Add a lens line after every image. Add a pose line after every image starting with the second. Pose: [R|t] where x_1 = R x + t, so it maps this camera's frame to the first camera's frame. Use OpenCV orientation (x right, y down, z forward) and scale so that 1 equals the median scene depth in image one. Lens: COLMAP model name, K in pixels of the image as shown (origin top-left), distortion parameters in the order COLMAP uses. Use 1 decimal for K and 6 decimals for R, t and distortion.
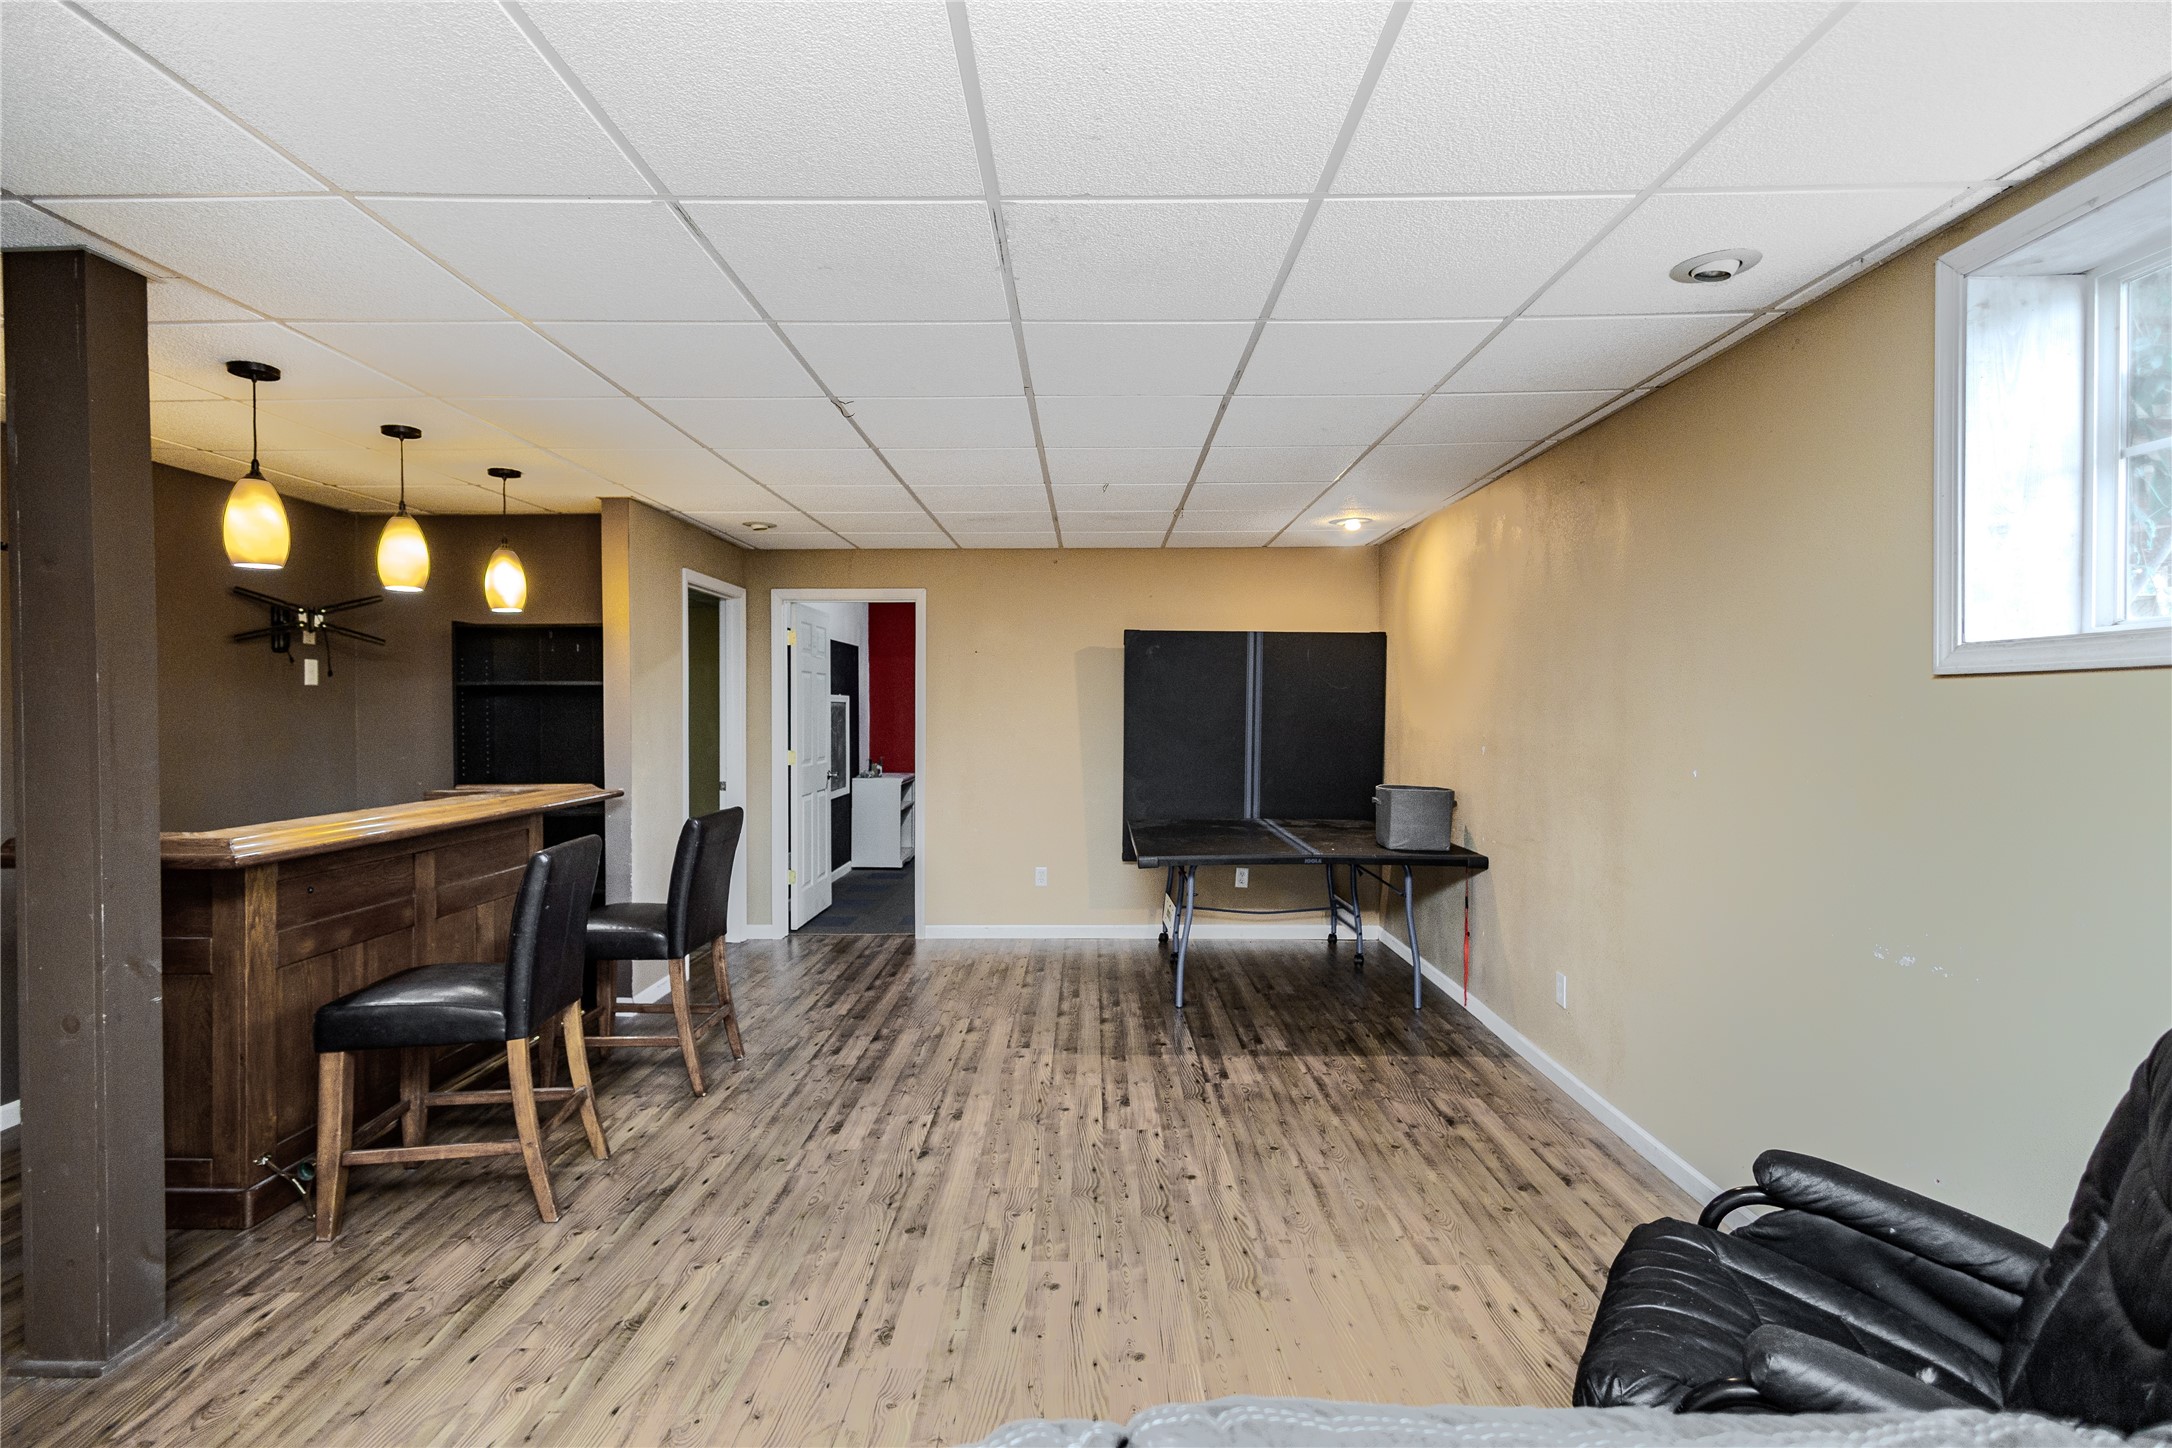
lens RADIAL K [[1003.1, 0, 1083.3], [0, 1003.1, 721.1], [0, 0, 1]] dist [0.009878, -0.003147]
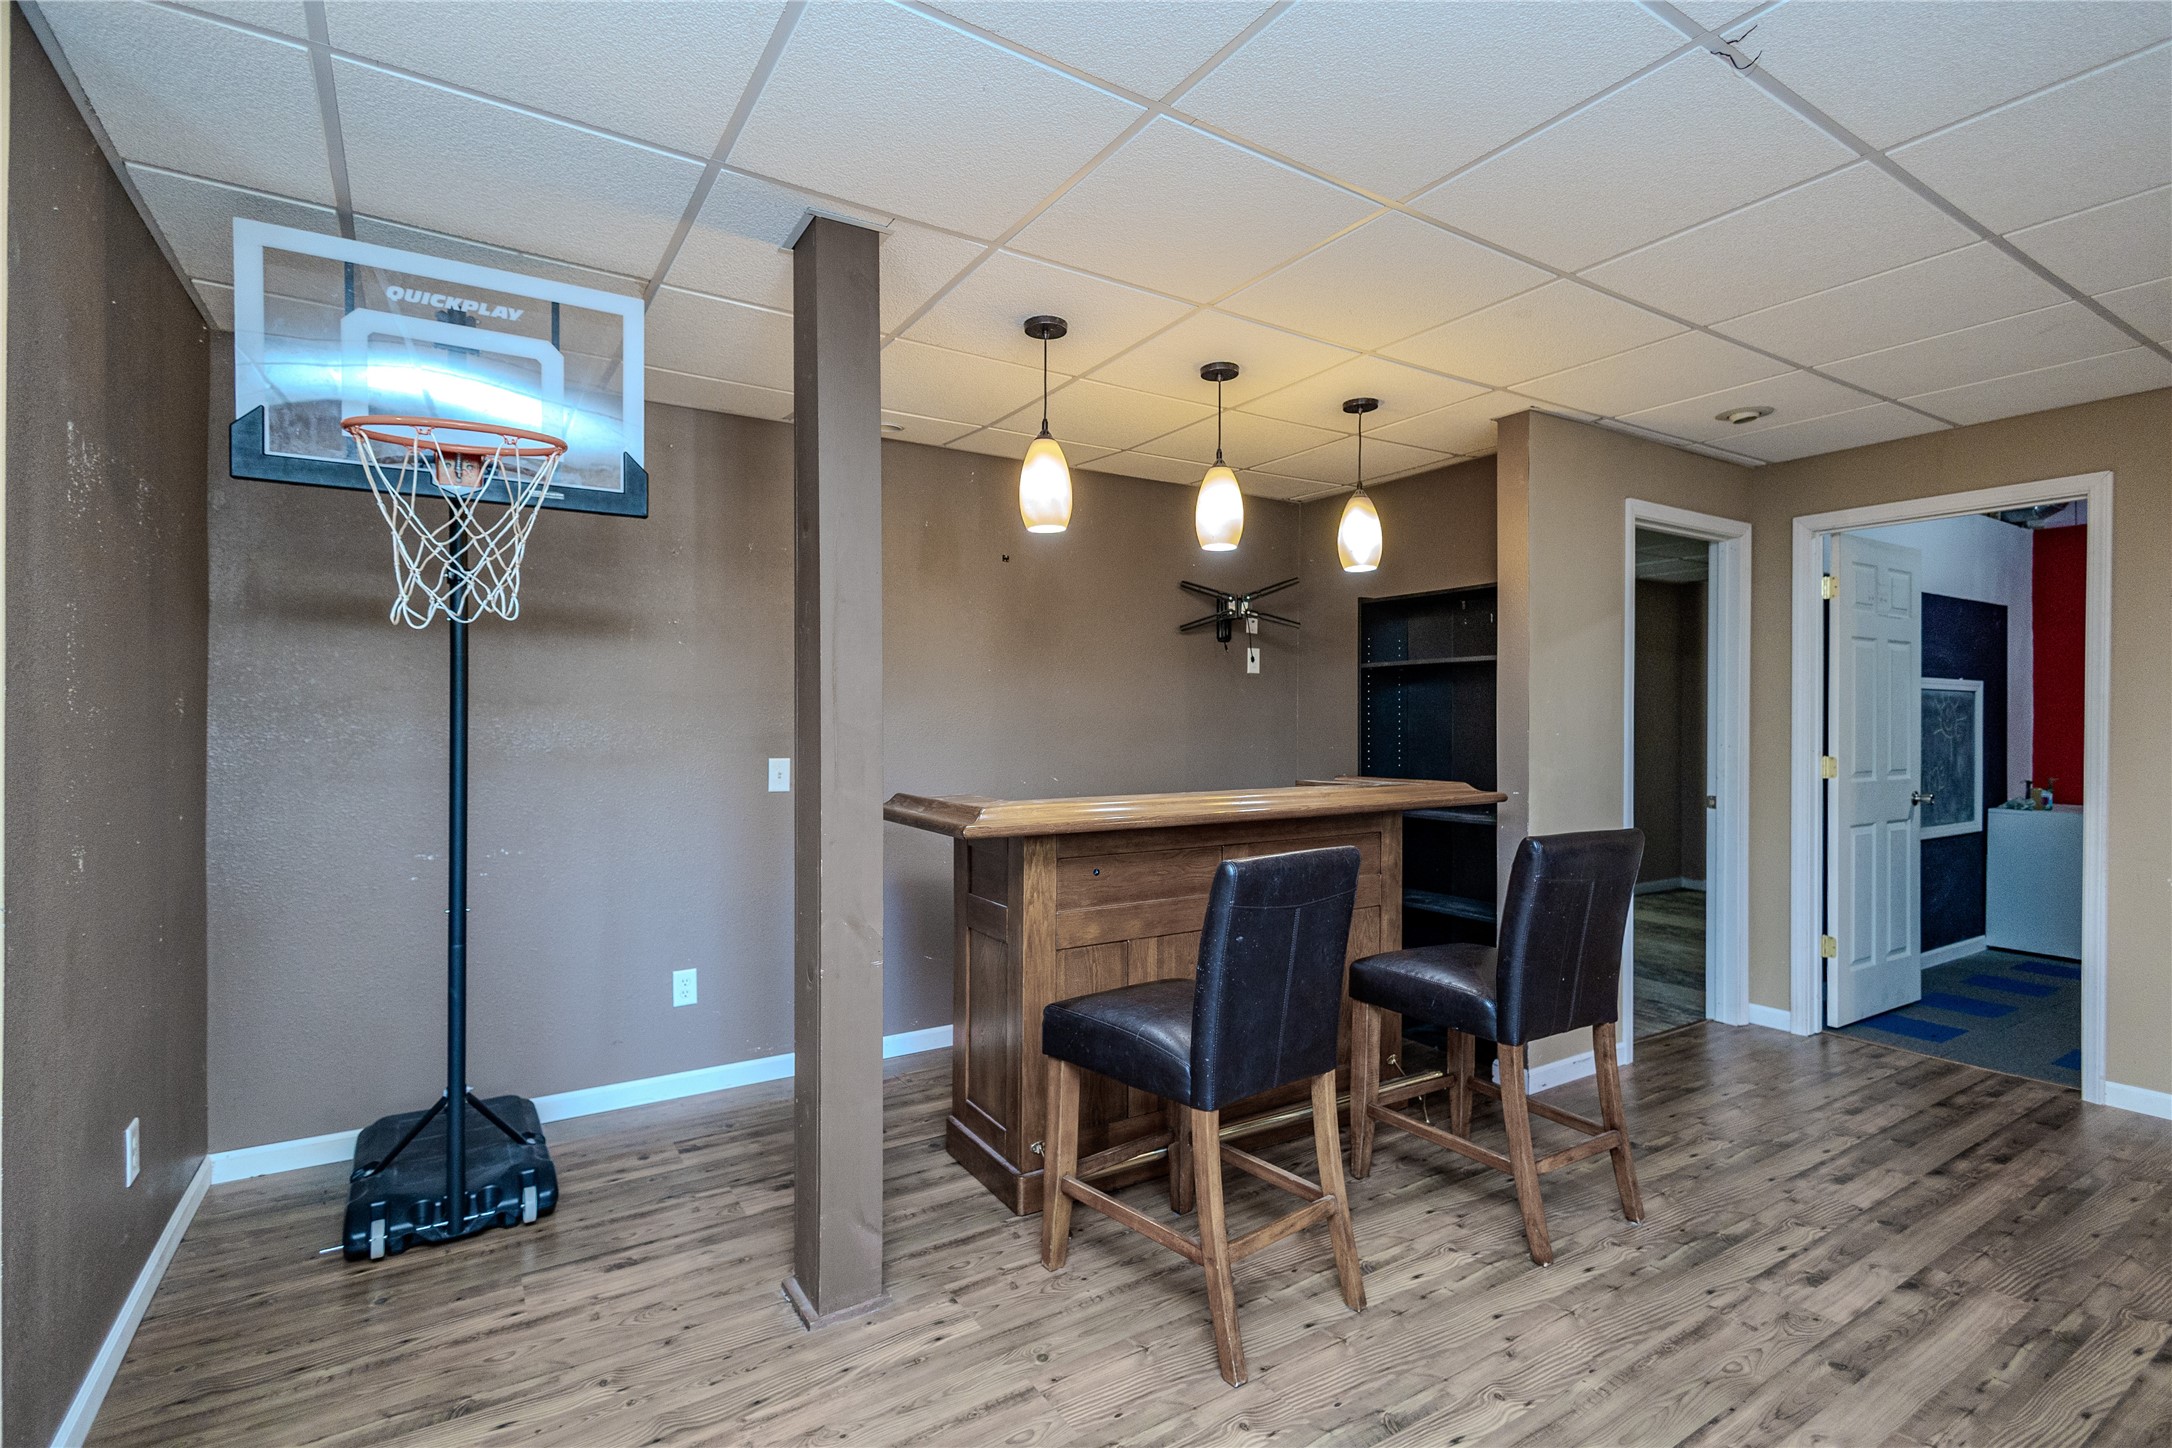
lens RADIAL K [[1003.1, 0, 1097.1], [0, 1003.1, 722.2], [0, 0, 1]] dist [0.009878, -0.003147]
pose [[0.543534, 0.003926, -0.839378, 0.010186], [-0.012490, 0.999916, -0.003410, 0.023886], [0.839294, 0.012337, 0.543537, 0.369913]]
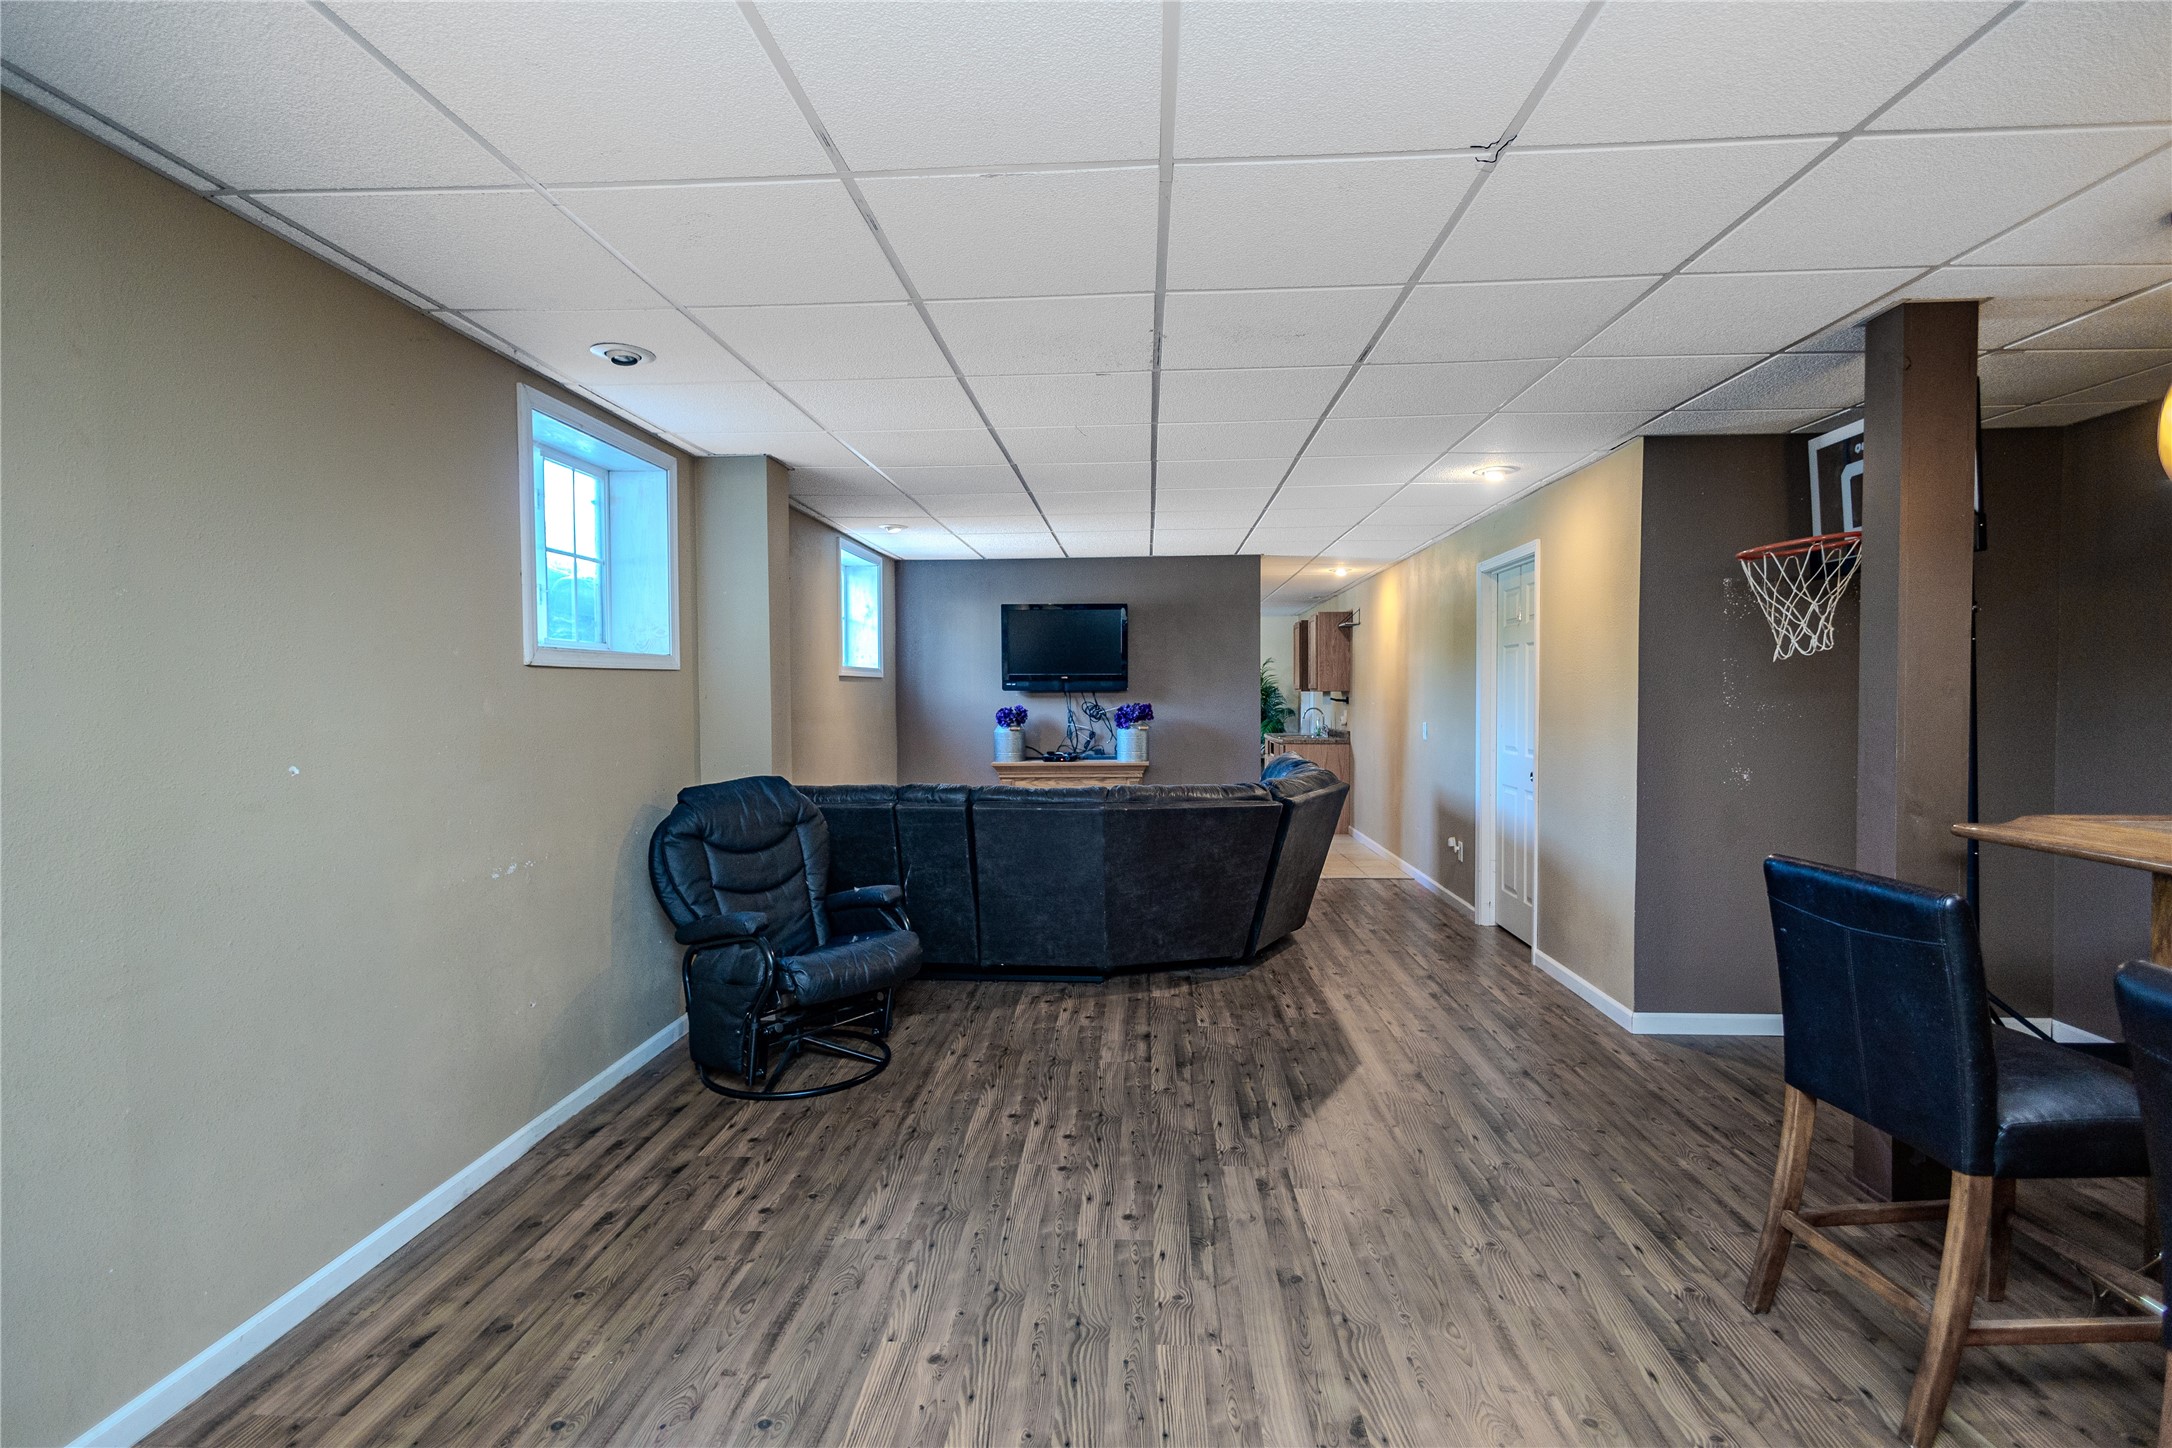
lens RADIAL K [[1003.1, 0, 1085.1], [0, 1003.1, 717.1], [0, 0, 1]] dist [0.009878, -0.003147]
pose [[-0.998593, 0.006863, 0.052590, -0.026453], [0.008730, 0.999336, 0.035369, -0.007612], [-0.052312, 0.035778, -0.997990, 1.272540]]
